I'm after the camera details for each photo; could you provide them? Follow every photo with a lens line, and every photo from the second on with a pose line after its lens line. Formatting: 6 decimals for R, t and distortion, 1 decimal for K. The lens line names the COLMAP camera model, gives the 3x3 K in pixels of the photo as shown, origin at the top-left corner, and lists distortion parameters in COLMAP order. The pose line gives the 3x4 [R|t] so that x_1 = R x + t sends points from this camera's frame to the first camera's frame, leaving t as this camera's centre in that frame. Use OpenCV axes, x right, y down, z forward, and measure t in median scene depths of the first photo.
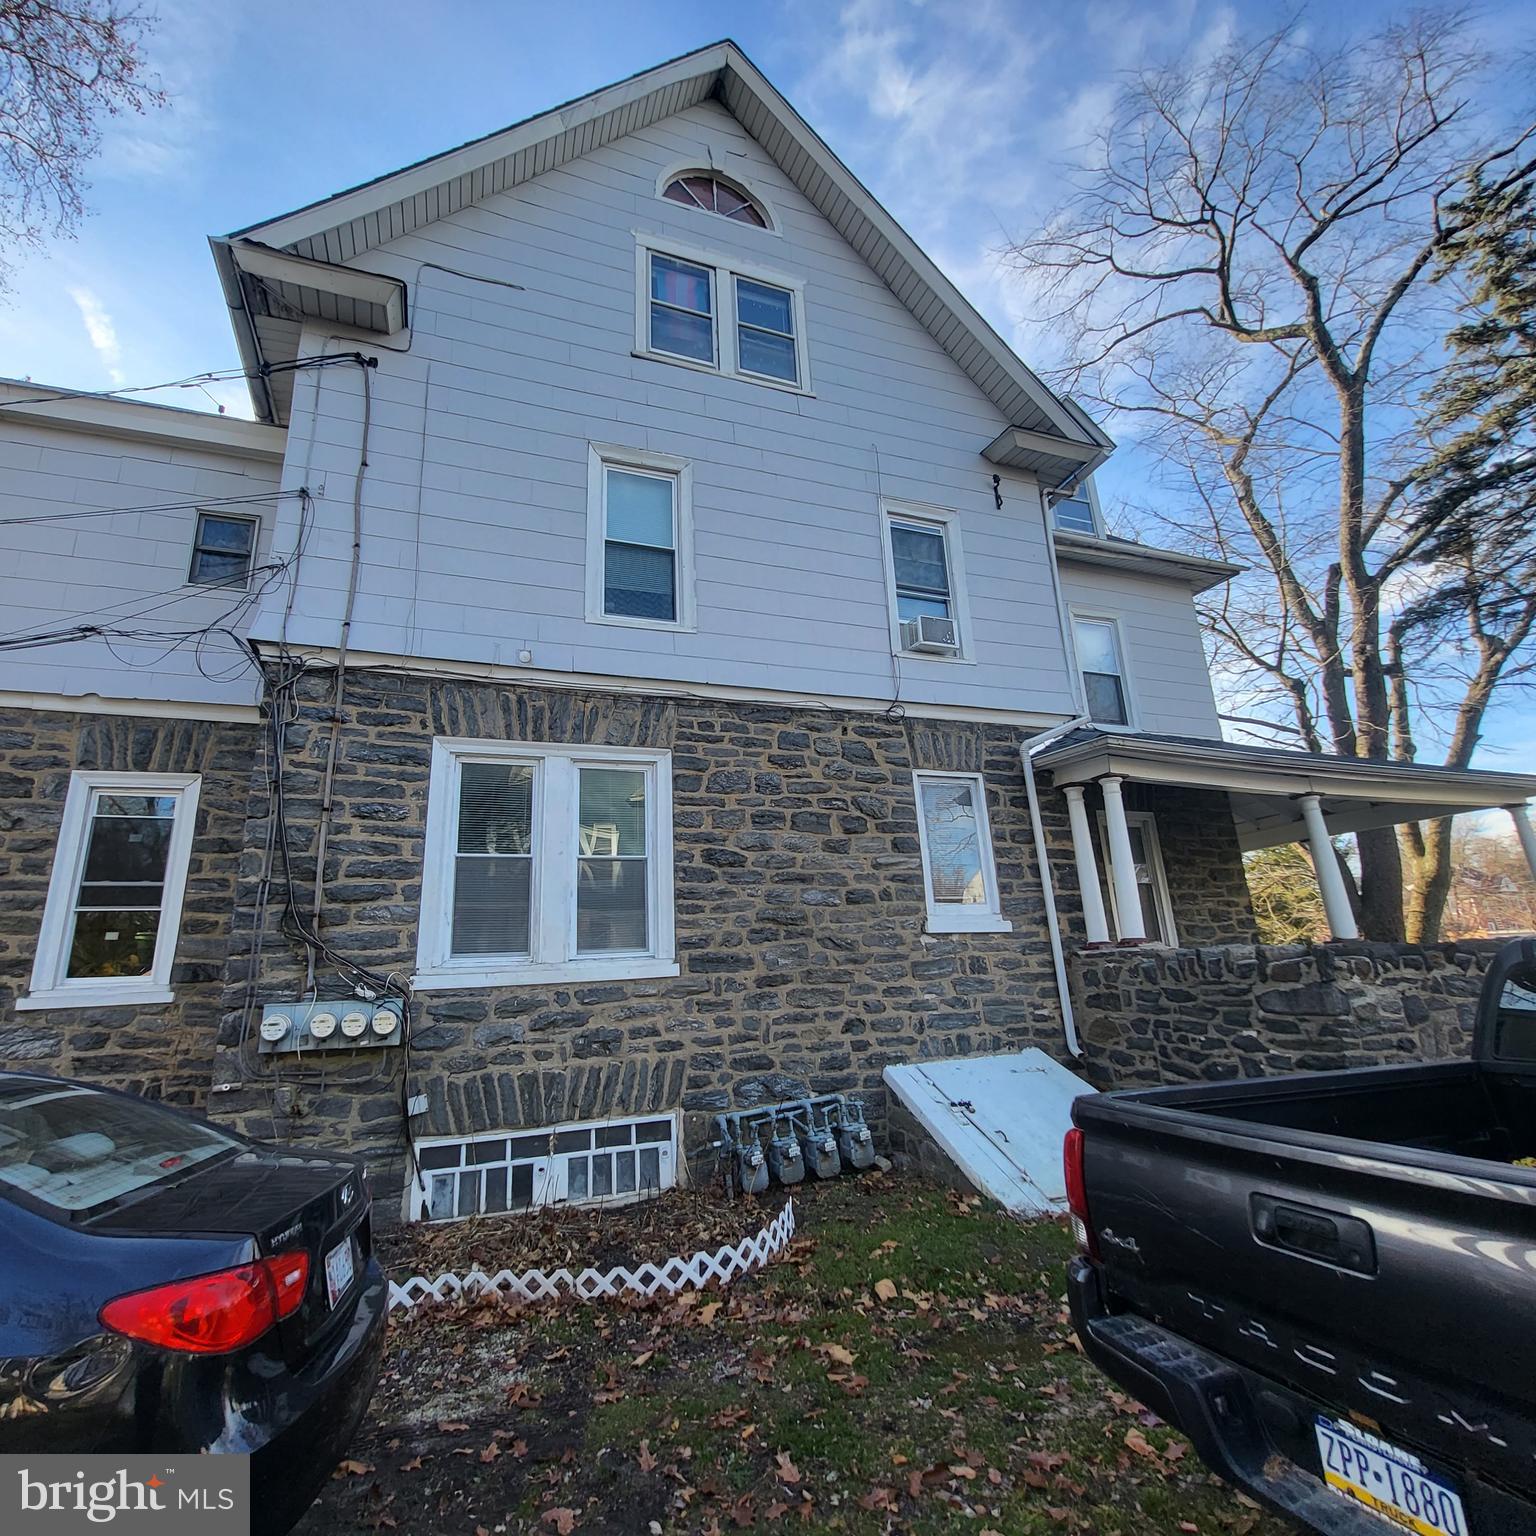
lens RADIAL K [[796.4, 0, 744.9], [0, 796.4, 761.1], [0, 0, 1]] dist [0.003898, -0.001853]
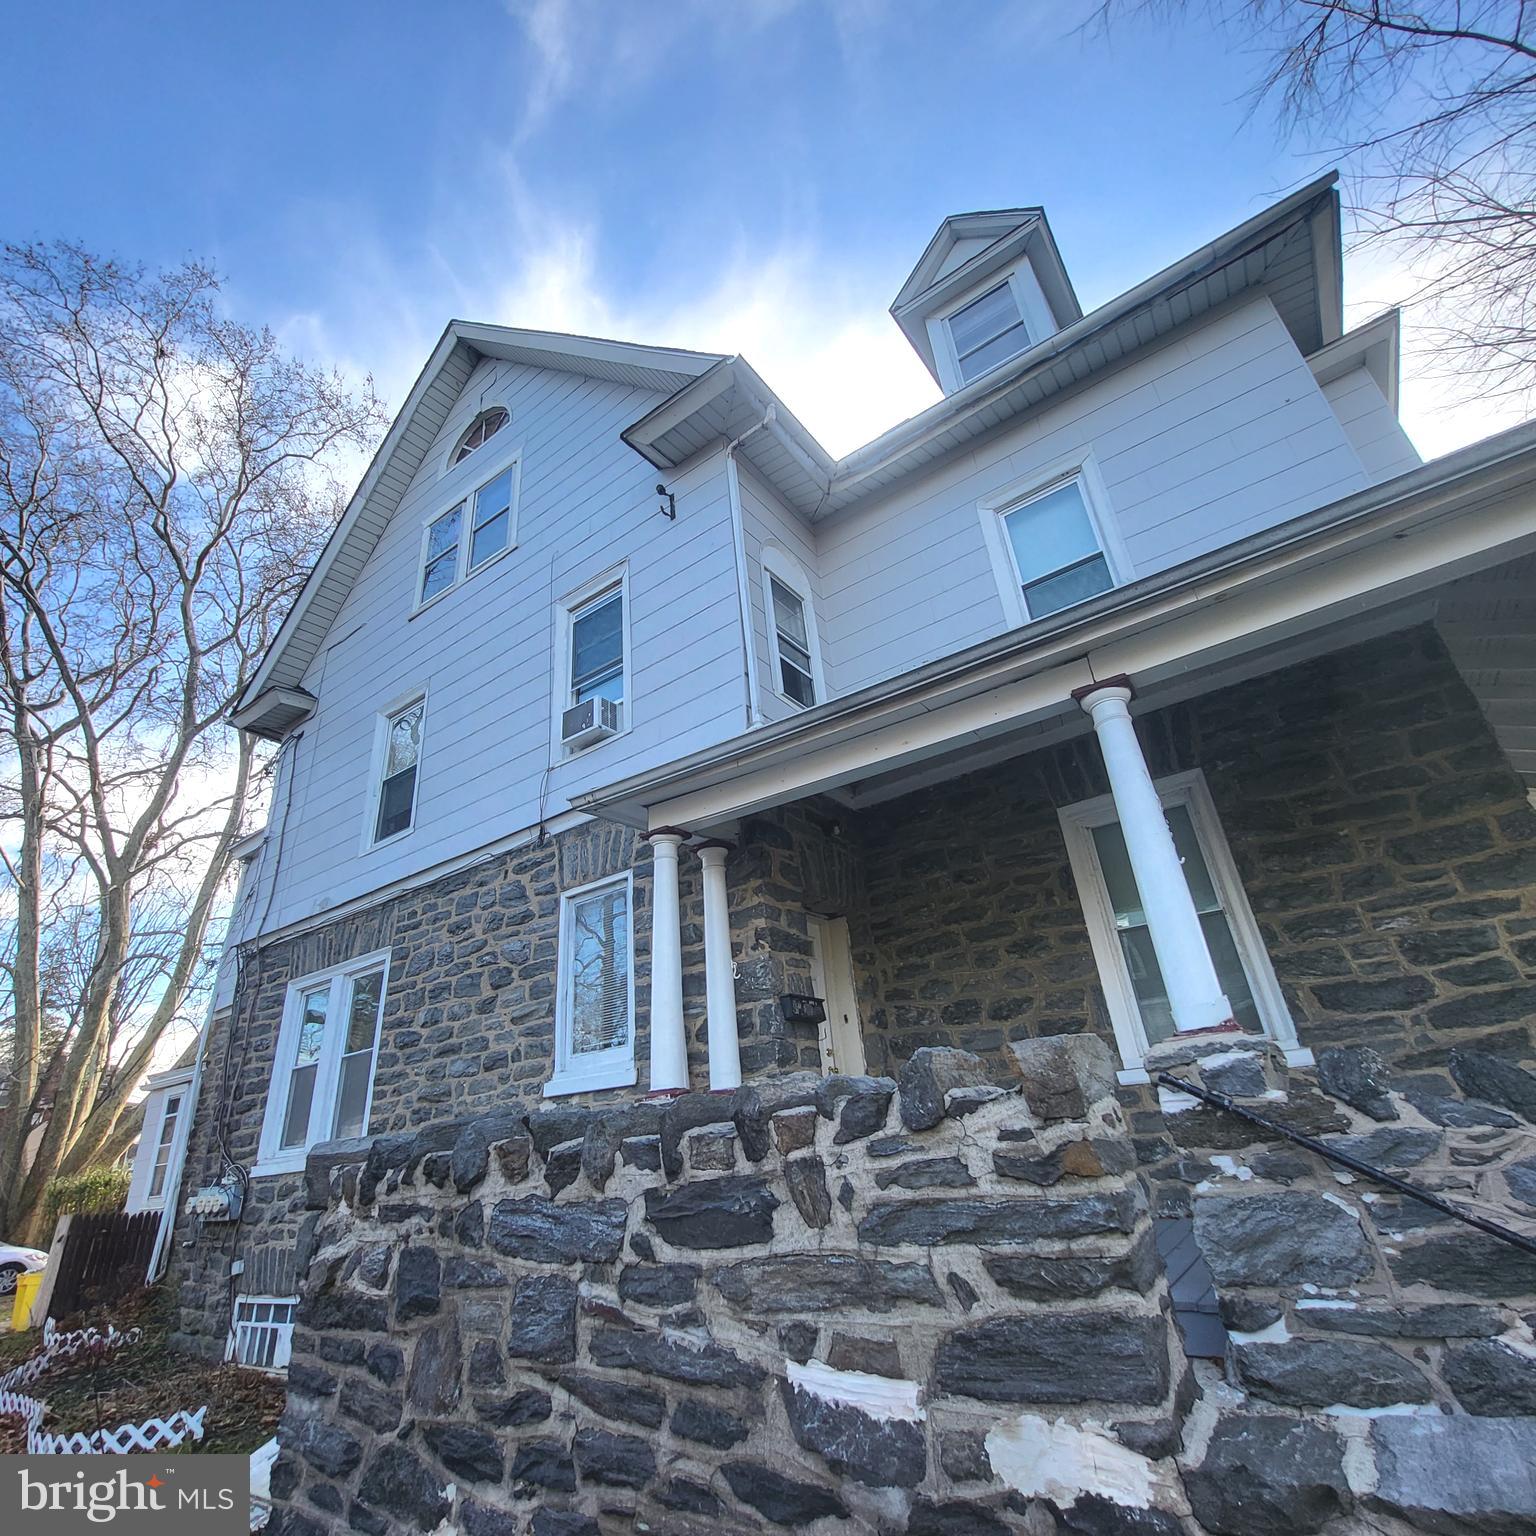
lens RADIAL K [[796.4, 0, 759.2], [0, 796.4, 754.7], [0, 0, 1]] dist [0.003898, -0.001853]
pose [[0.550302, -0.361540, -0.752633, 1.212058], [0.286522, 0.928428, -0.236490, 0.160277], [0.784266, -0.085505, 0.614505, 0.774352]]
